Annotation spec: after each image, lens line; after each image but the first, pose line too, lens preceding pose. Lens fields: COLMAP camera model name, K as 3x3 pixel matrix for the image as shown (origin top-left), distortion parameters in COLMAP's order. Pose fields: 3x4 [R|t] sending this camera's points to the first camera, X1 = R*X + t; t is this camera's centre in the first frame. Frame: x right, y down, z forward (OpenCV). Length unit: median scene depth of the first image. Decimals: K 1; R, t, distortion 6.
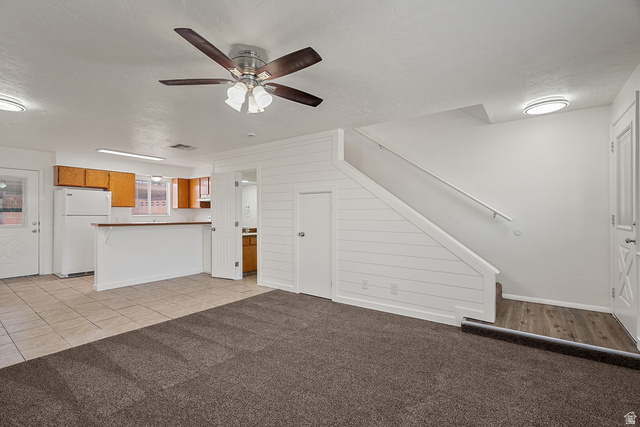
lens RADIAL K [[294.8, 0, 320.0], [0, 294.8, 213.5], [0, 0, 1]] dist [-0.000929, 0.000193]
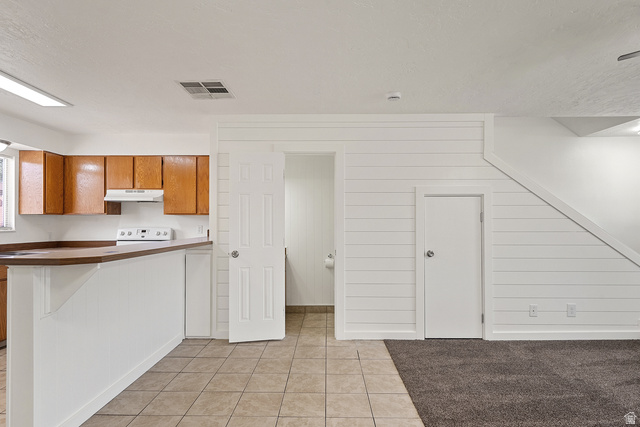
lens RADIAL K [[329.8, 0, 326.2], [0, 329.8, 219.1], [0, 0, 1]] dist [0.003083, 0.000702]
pose [[0.808930, 0.003054, 0.587897, -0.682632], [0.003340, 0.999946, -0.009791, -0.004600], [-0.587895, 0.009884, 0.808877, 0.484333]]
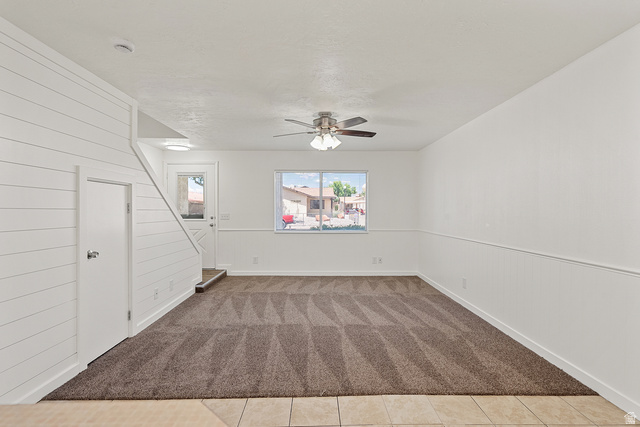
lens RADIAL K [[328.1, 0, 318.3], [0, 328.1, 209.9], [0, 0, 1]] dist [-0.000927, 0.000420]
pose [[-0.607019, -0.003347, 0.794680, -0.754328], [-0.001376, 0.999994, 0.003160, -0.013408], [-0.794686, 0.000824, -0.607020, 0.977587]]
